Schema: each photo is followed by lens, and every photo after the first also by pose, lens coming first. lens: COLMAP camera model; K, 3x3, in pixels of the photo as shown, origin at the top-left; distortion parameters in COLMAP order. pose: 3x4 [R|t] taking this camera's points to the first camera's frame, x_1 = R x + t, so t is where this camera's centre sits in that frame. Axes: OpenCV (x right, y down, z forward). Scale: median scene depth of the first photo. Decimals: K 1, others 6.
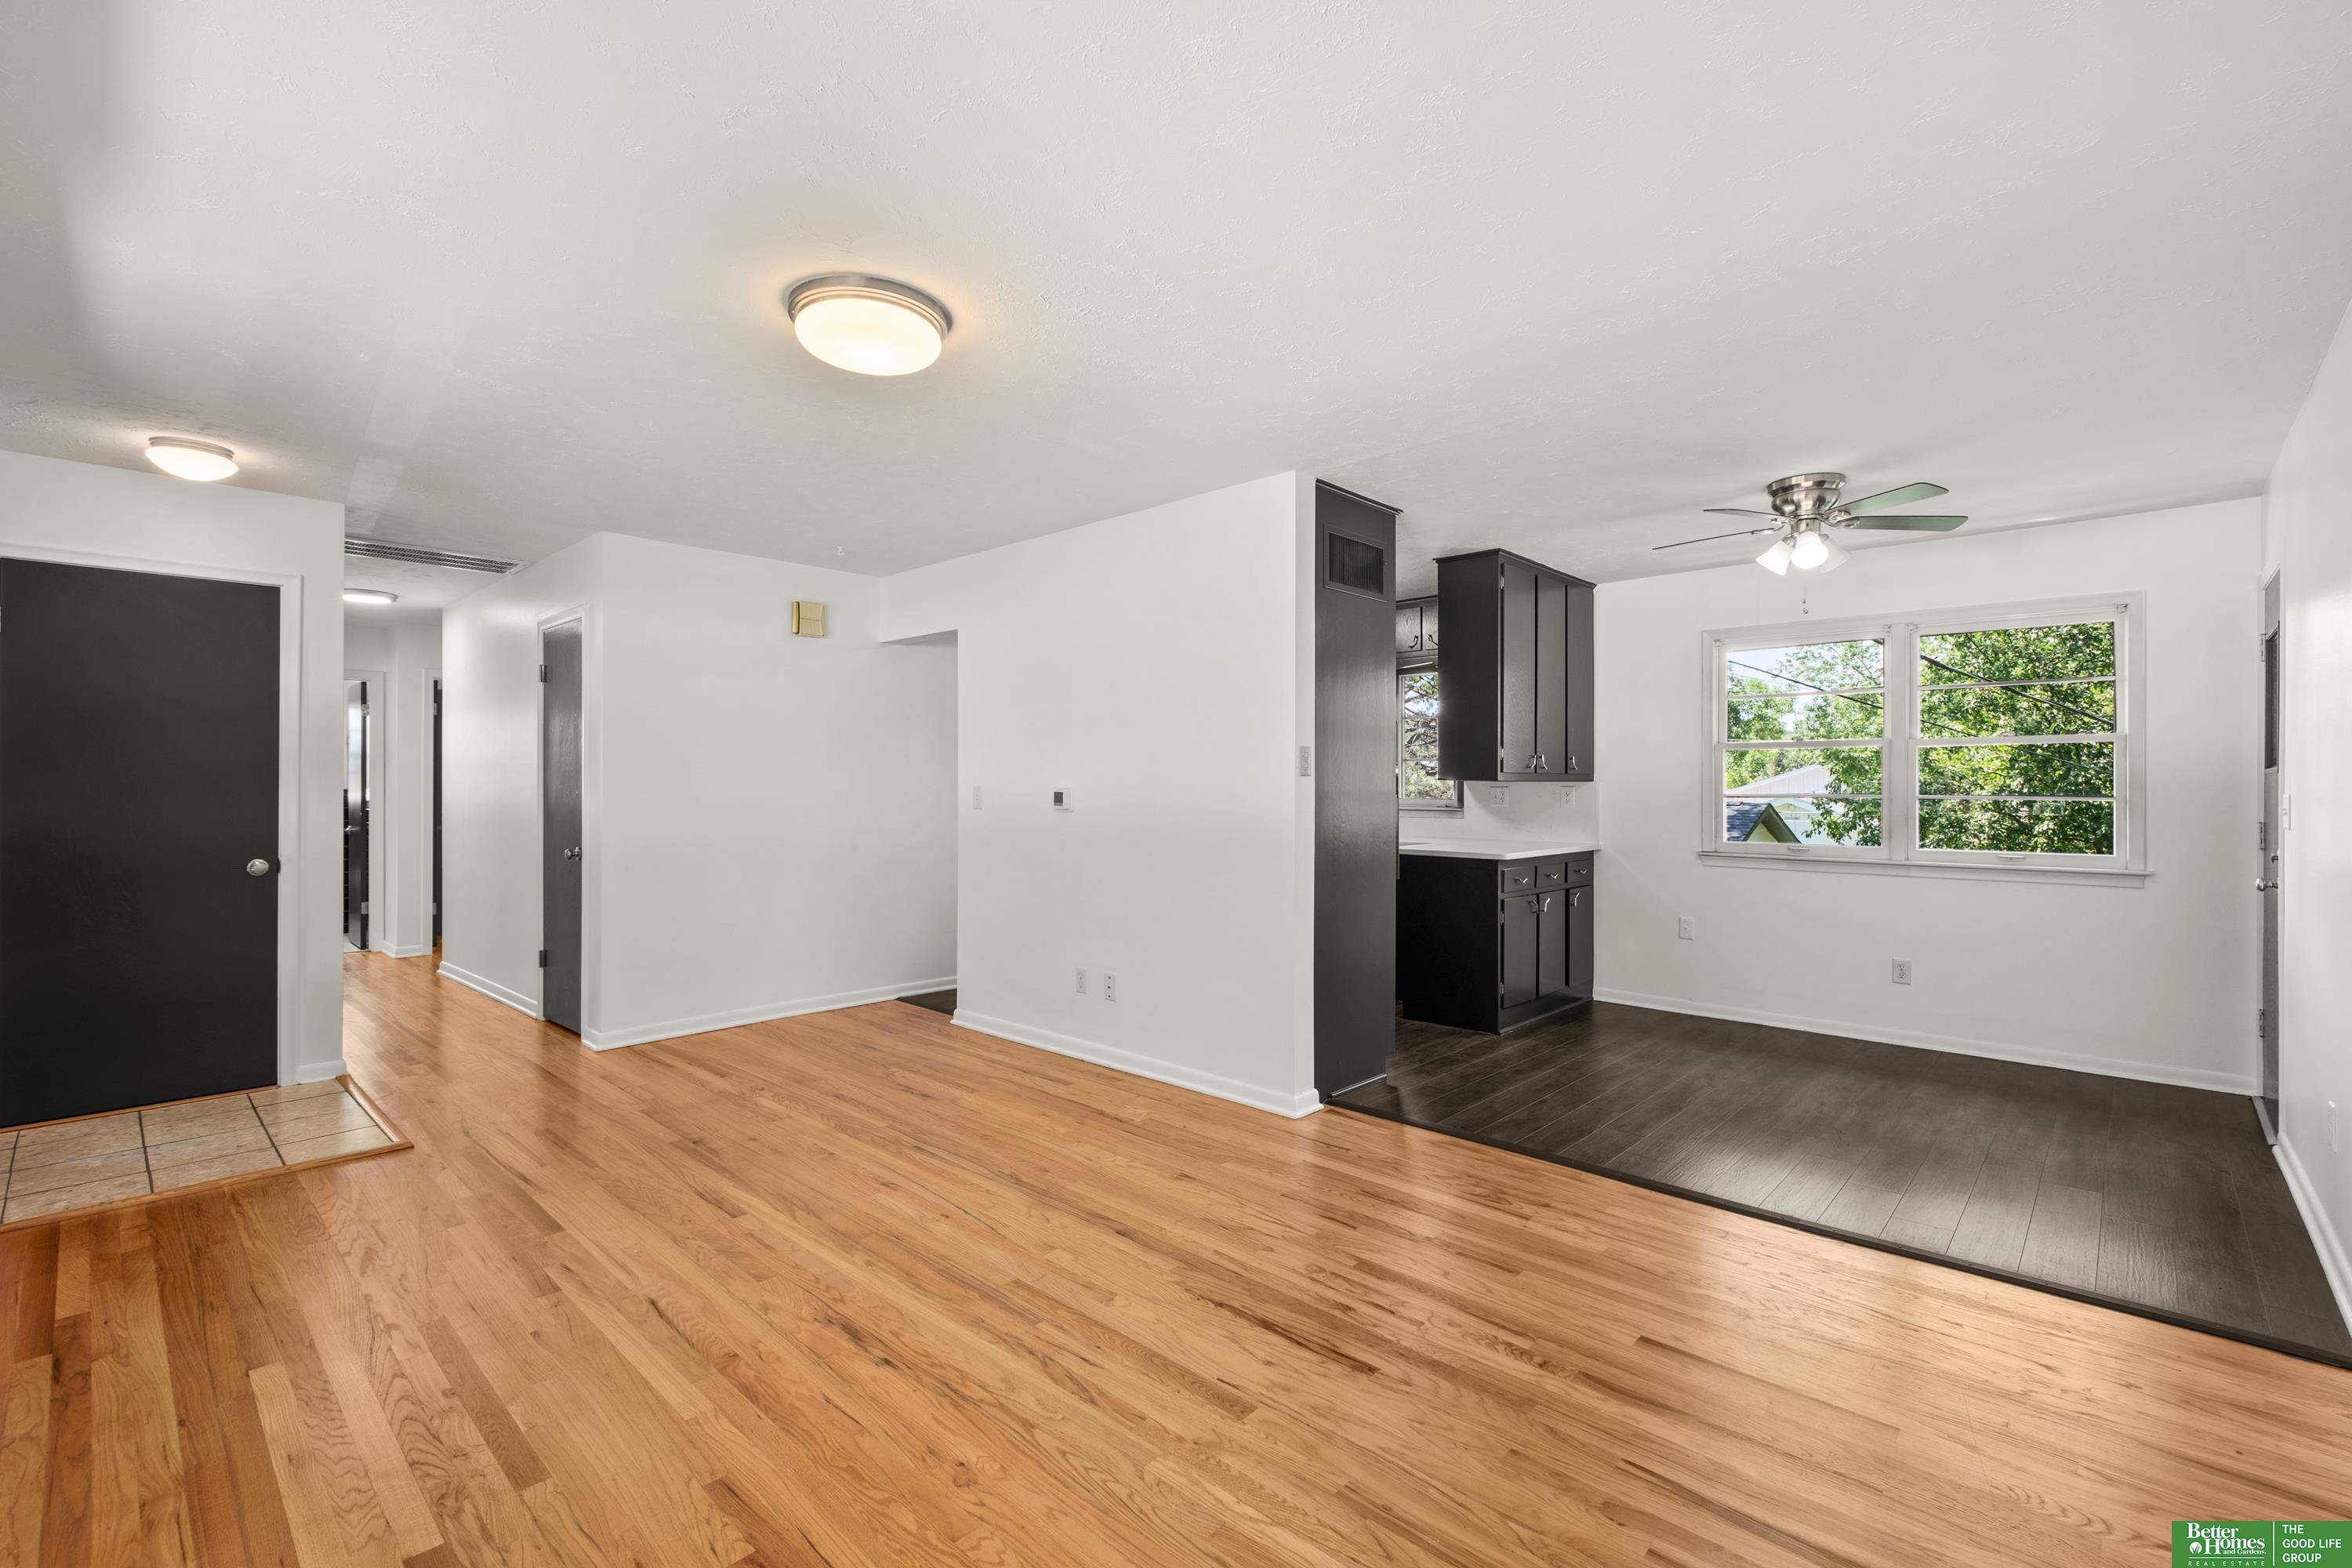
lens RADIAL K [[1023.9, 0, 1178.2], [0, 1023.9, 782.3], [0, 0, 1]] dist [-0.002215, 0.000527]
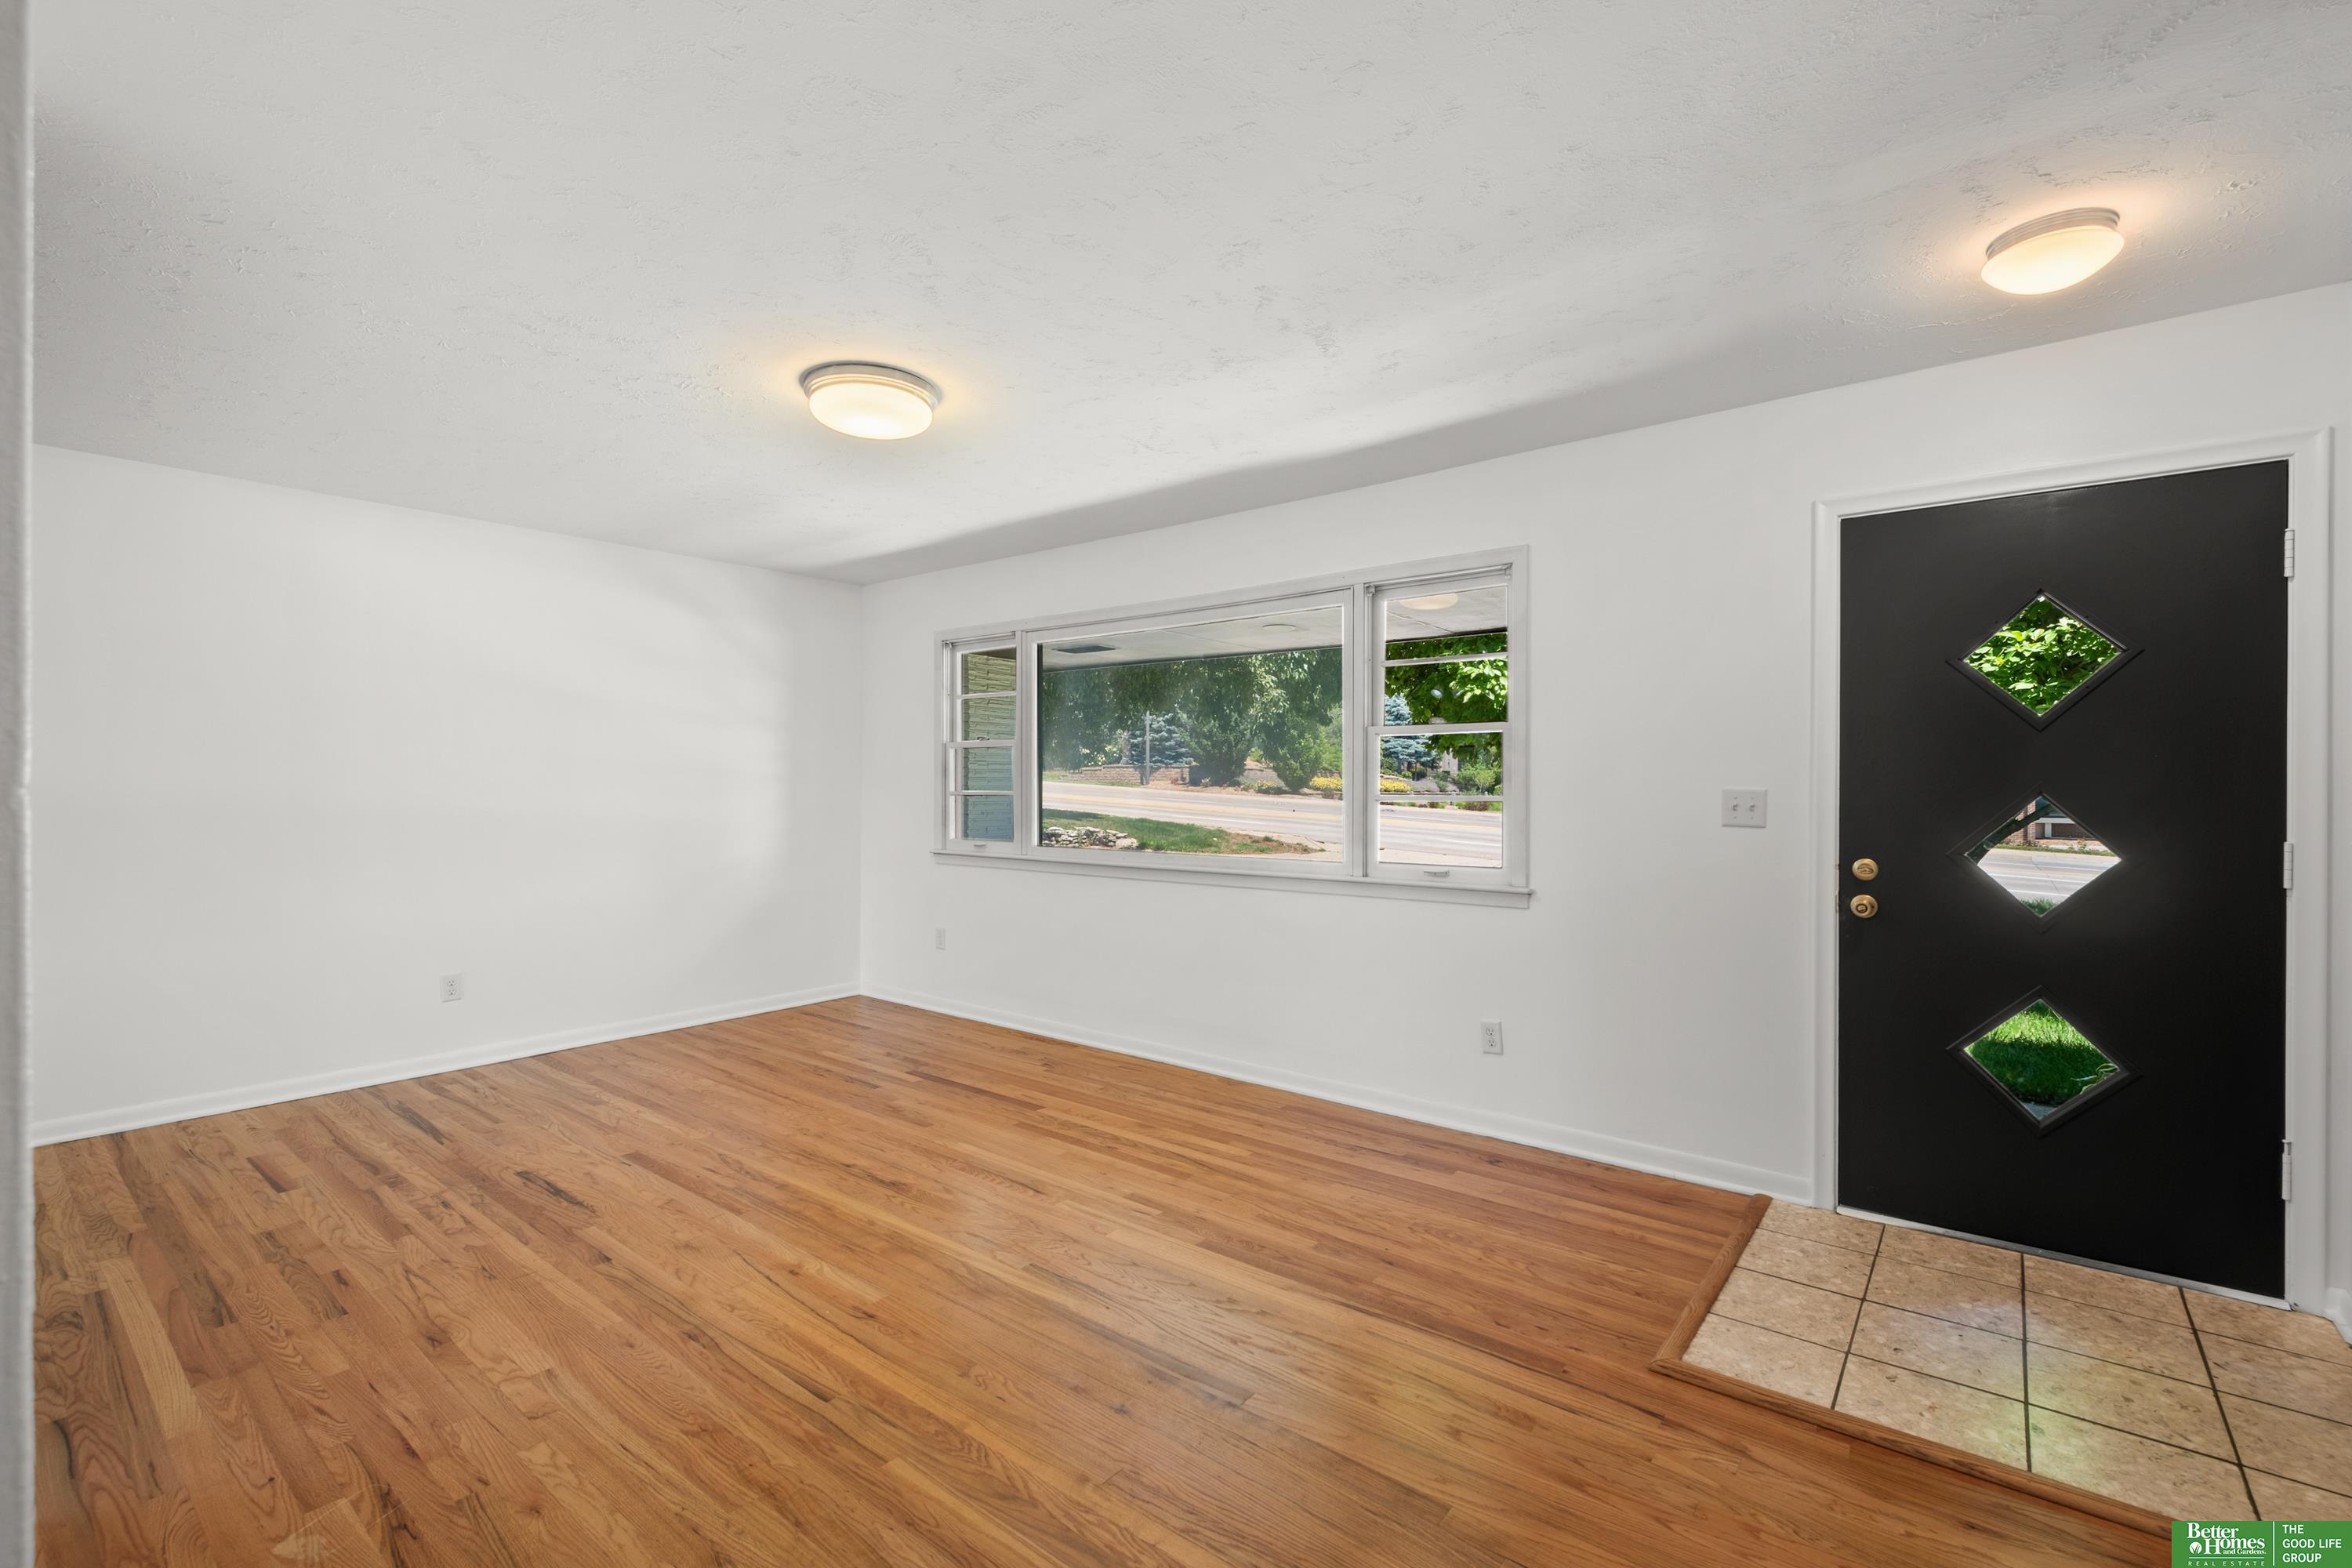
lens RADIAL K [[1027.2, 0, 1175.2], [0, 1027.2, 790.1], [0, 0, 1]] dist [0.002327, -0.000871]
pose [[-0.997293, -0.003145, -0.073465, -0.536857], [-0.003132, 0.999995, -0.000282, 0.005887], [0.073466, -0.000051, -0.997298, 2.094414]]
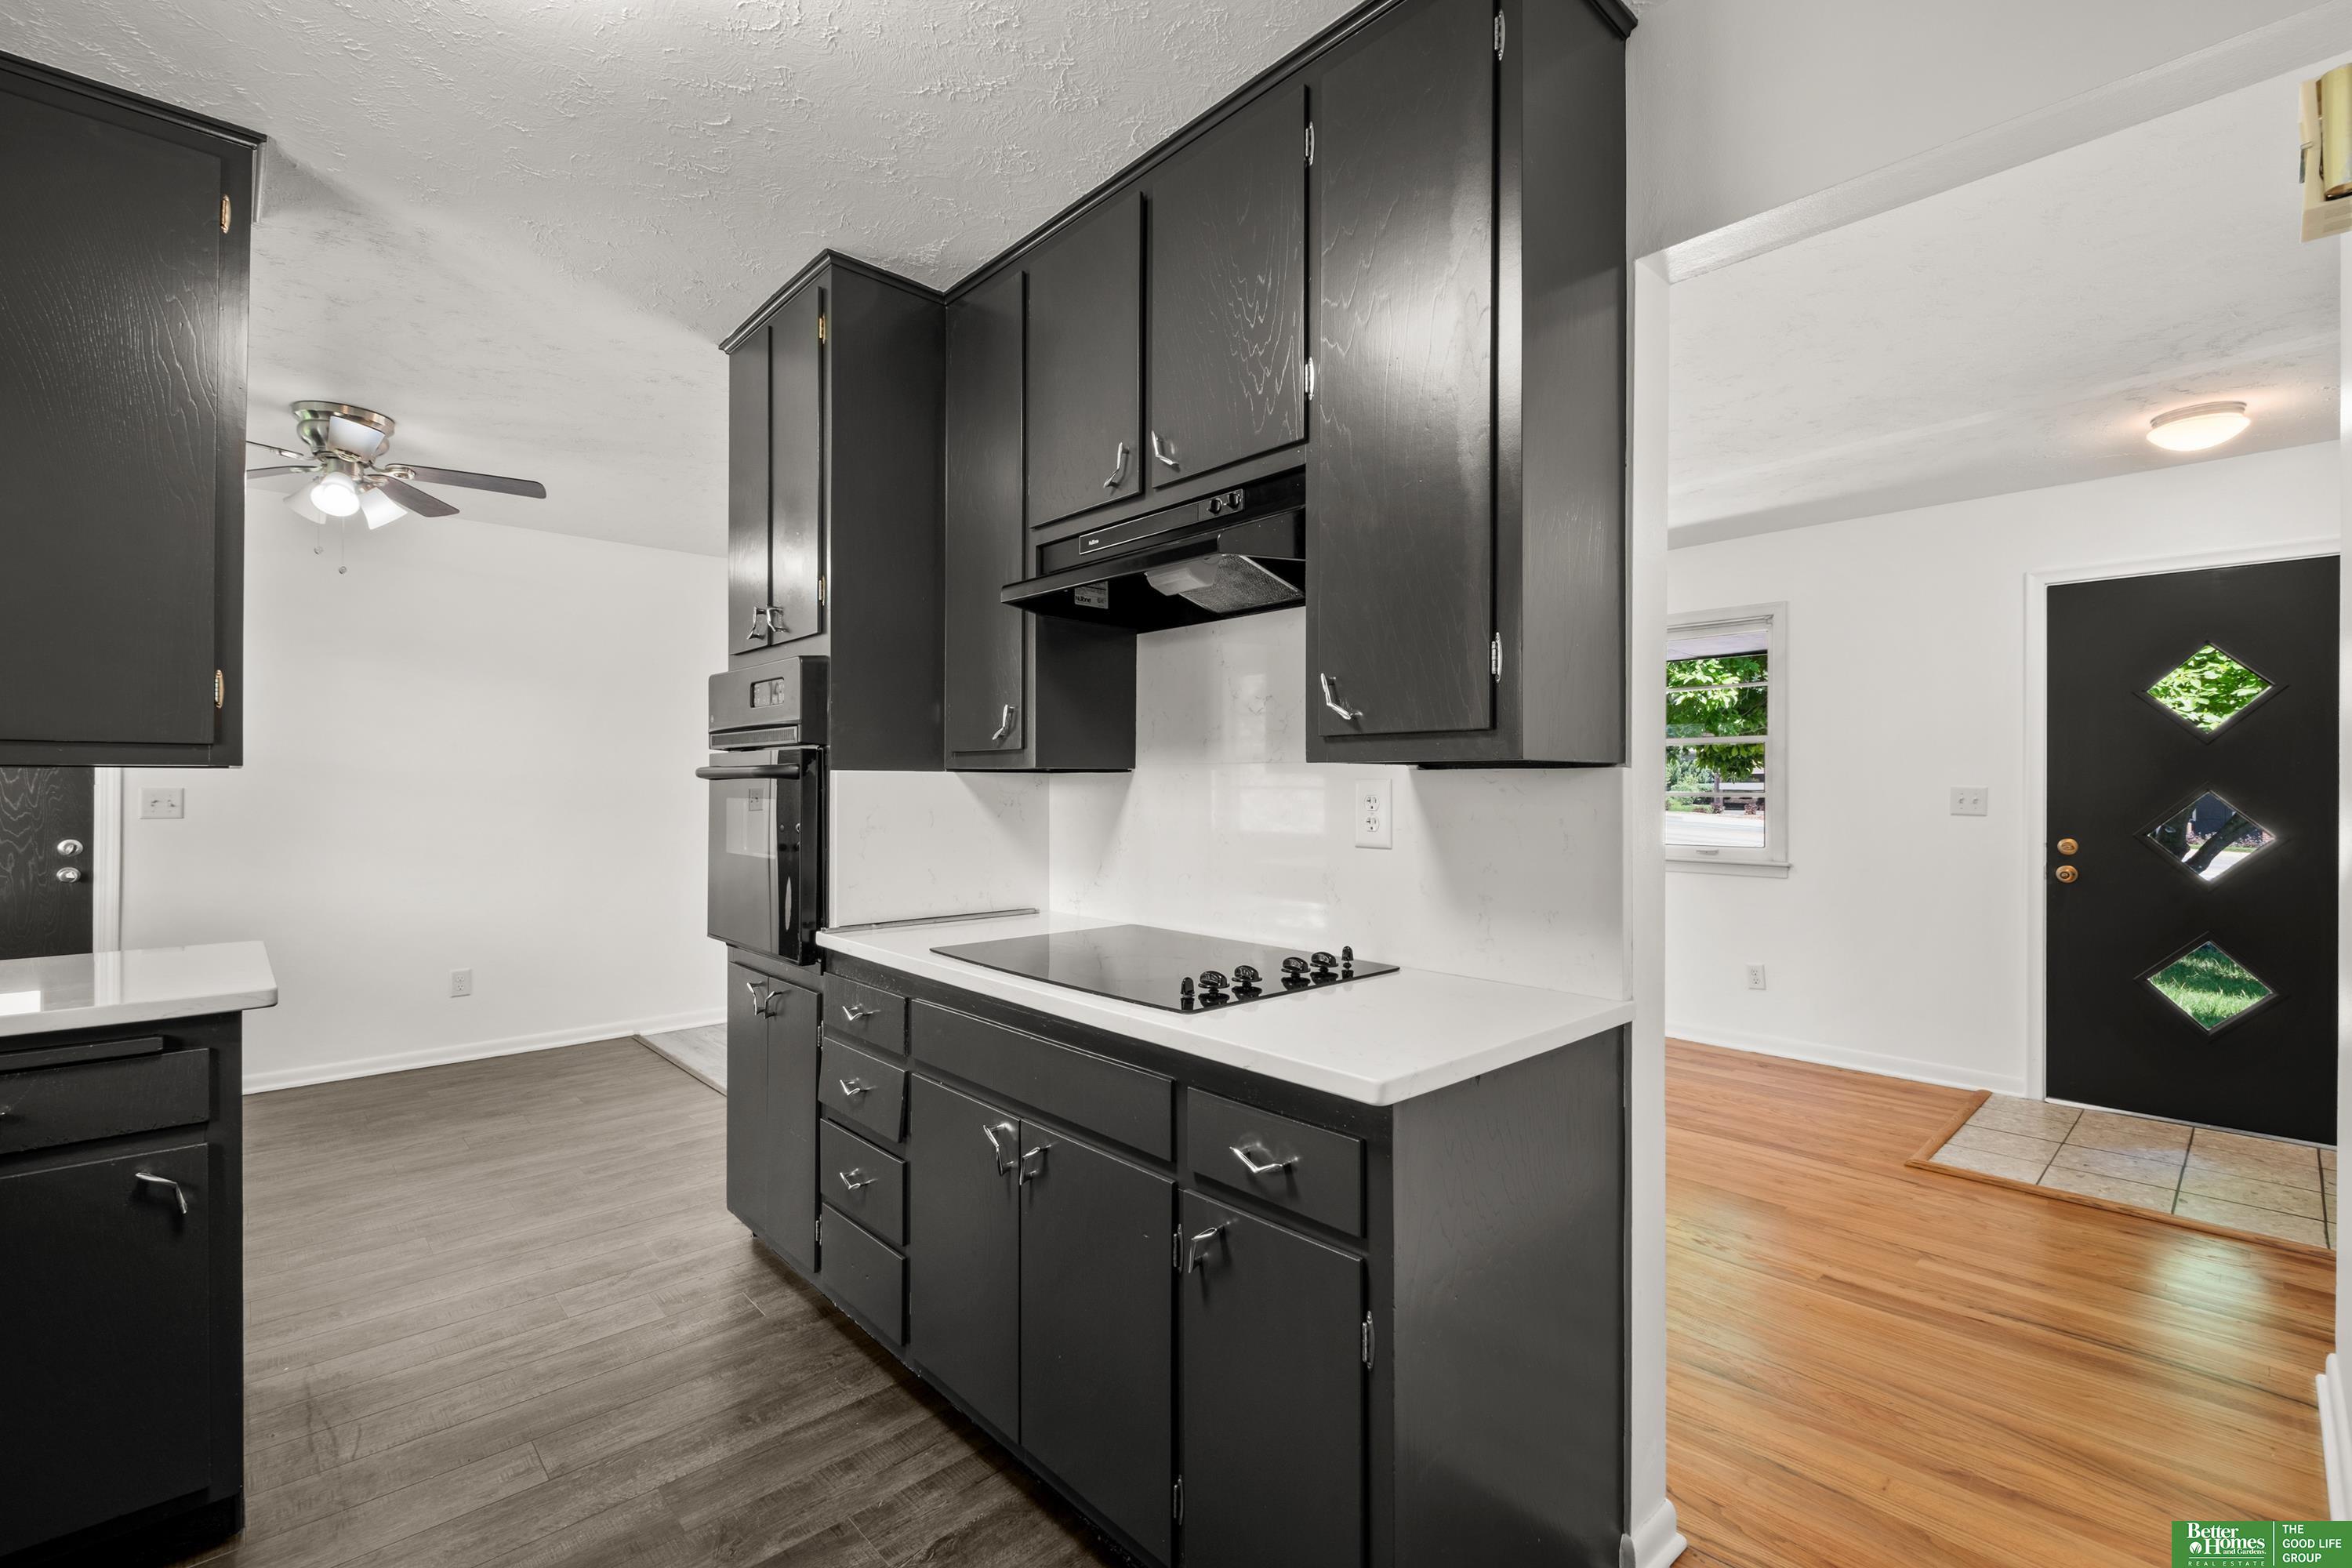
lens RADIAL K [[1023.9, 0, 1178.2], [0, 1023.9, 782.3], [0, 0, 1]] dist [-0.002215, 0.000527]
pose [[-0.997563, -0.003282, 0.069693, -0.174906], [-0.003583, 0.999985, -0.004193, 0.005887], [-0.069679, -0.004433, -0.997560, 2.614914]]
